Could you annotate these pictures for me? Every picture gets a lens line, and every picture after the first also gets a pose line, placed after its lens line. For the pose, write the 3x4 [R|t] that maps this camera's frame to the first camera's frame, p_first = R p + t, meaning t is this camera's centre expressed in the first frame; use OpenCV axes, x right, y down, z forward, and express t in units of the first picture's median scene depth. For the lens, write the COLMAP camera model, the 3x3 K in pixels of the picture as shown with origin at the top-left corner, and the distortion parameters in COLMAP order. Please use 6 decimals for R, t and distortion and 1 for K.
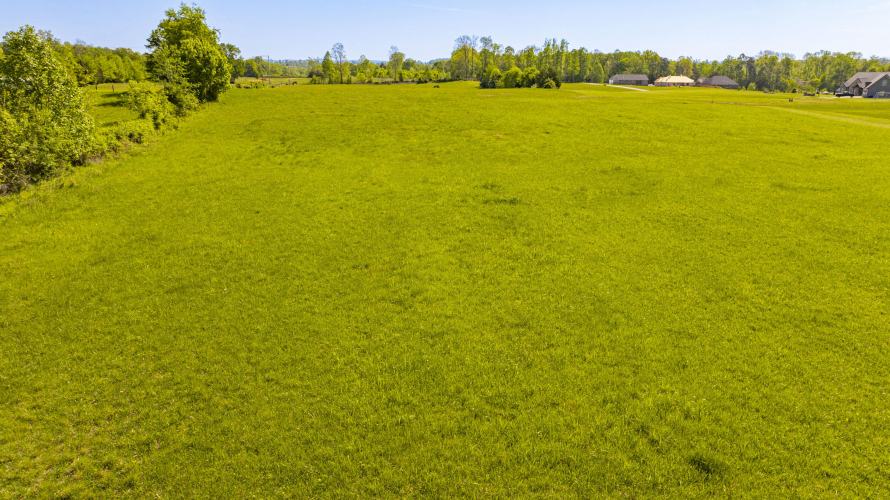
lens RADIAL K [[621.7, 0, 450.9], [0, 621.7, 252.1], [0, 0, 1]] dist [-0.036361, 0.026910]
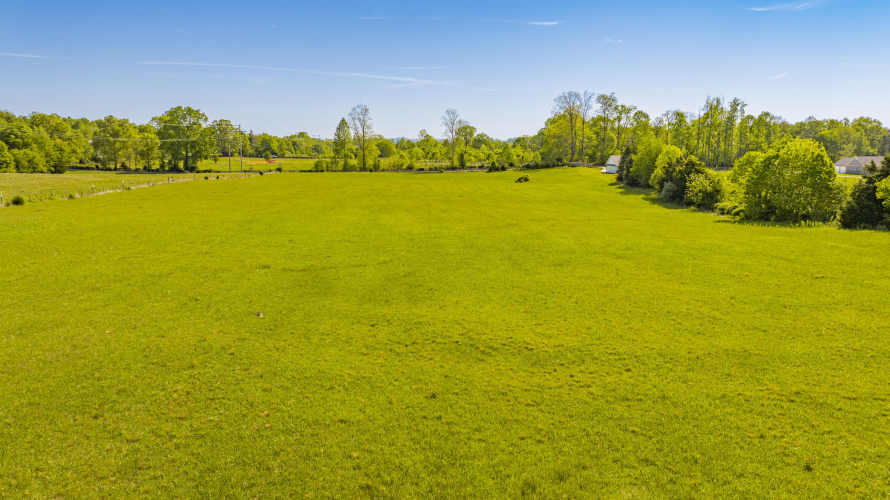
lens RADIAL K [[621.7, 0, 450.9], [0, 621.7, 252.1], [0, 0, 1]] dist [-0.036361, 0.026910]
pose [[0.992424, 0.018977, -0.121384, -0.016543], [-0.033457, 0.992402, -0.118398, -0.121383], [0.118215, 0.121563, 0.985519, 0.413785]]
